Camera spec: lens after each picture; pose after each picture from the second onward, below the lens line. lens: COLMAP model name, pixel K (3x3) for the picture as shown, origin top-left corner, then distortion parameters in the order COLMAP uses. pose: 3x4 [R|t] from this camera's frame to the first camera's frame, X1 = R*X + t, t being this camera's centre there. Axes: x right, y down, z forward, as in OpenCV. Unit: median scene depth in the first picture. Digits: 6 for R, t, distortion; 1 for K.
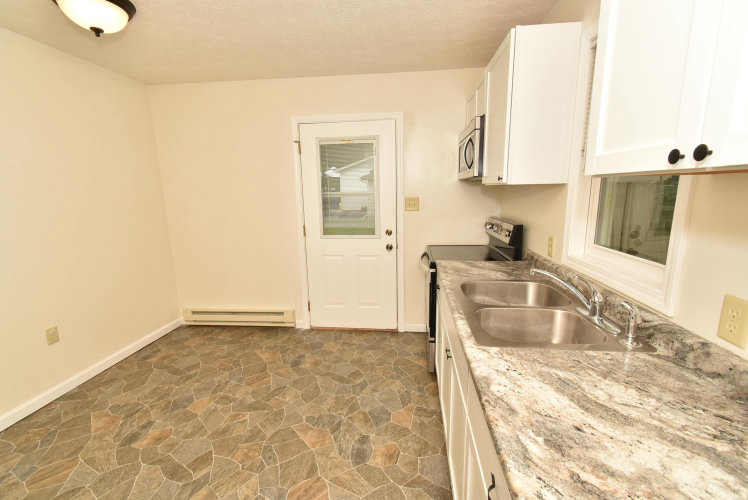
lens RADIAL K [[329.0, 0, 375.7], [0, 329.0, 253.1], [0, 0, 1]] dist [0.008056, -0.005044]
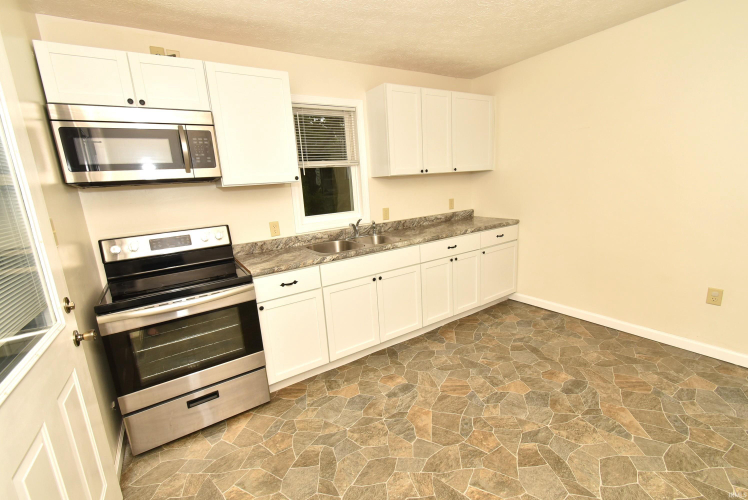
lens RADIAL K [[328.5, 0, 371.9], [0, 328.5, 251.7], [0, 0, 1]] dist [0.001775, -0.000120]
pose [[-0.622704, -0.112752, 0.774291, -0.658840], [0.217704, 0.925523, 0.309858, -0.219303], [-0.751562, 0.361516, -0.551780, 1.192538]]
